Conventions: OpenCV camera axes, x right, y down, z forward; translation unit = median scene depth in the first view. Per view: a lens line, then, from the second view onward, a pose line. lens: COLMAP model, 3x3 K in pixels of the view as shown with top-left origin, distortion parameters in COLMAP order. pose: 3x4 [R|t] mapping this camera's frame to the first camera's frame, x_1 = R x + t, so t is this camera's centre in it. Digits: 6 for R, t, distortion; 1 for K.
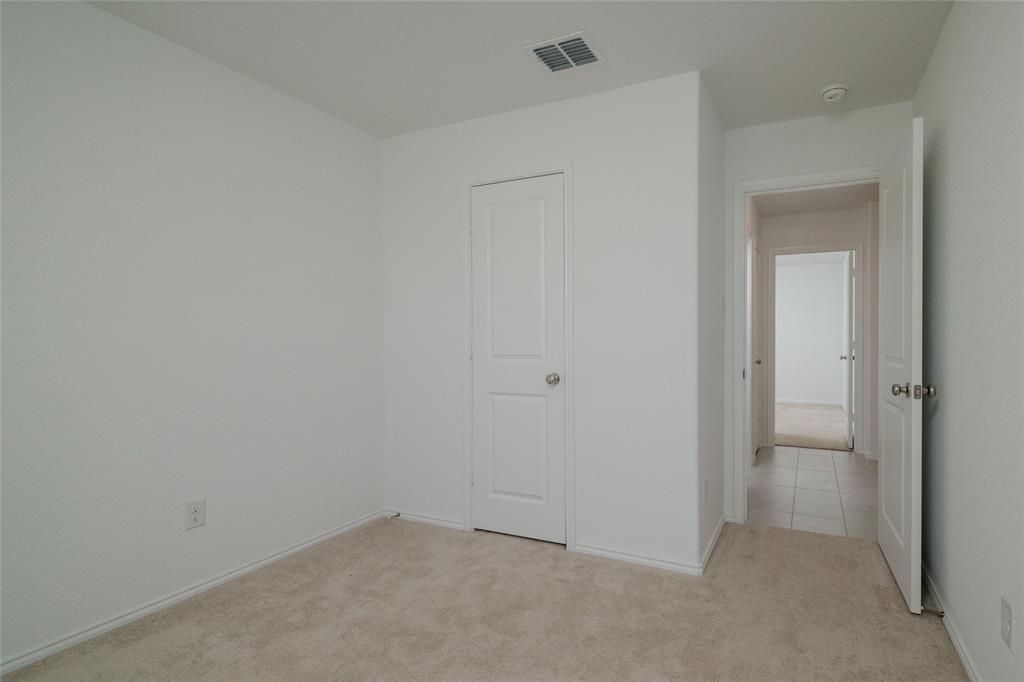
lens RADIAL K [[531.9, 0, 508.9], [0, 531.9, 343.1], [0, 0, 1]] dist [-0.039075, -0.000100]
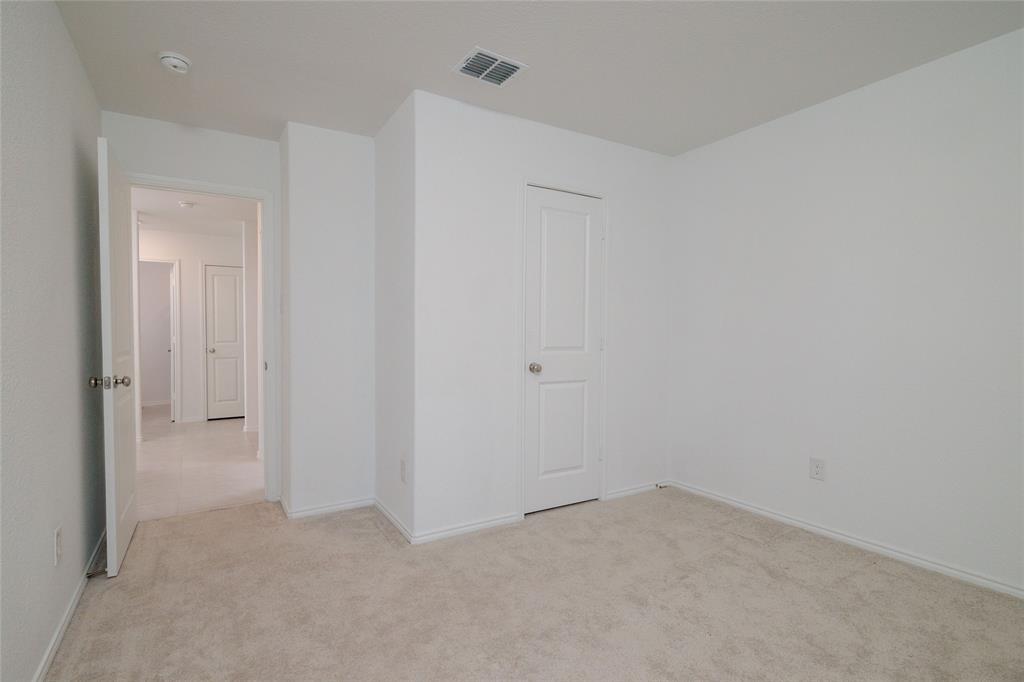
lens RADIAL K [[512.9, 0, 512.0], [0, 512.9, 341.0], [0, 0, 1]] dist [-0.000211, -0.032675]
pose [[0.486238, -0.006017, 0.873806, -0.925200], [0.000207, 0.999977, 0.006771, 0.003066], [-0.873827, -0.003111, 0.486228, 0.521766]]
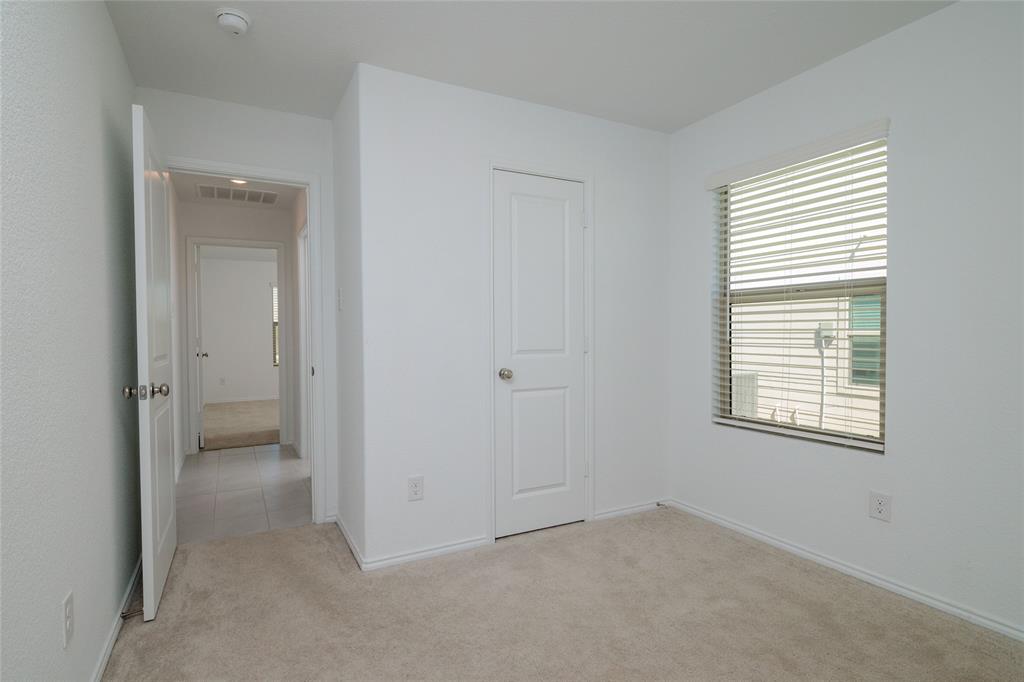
lens RADIAL K [[531.9, 0, 508.9], [0, 531.9, 343.1], [0, 0, 1]] dist [-0.039075, -0.000100]
pose [[0.552228, -0.012633, 0.833597, -0.795437], [0.016791, 0.999851, 0.004029, 0.005374], [-0.833524, 0.011772, 0.552358, 0.455319]]
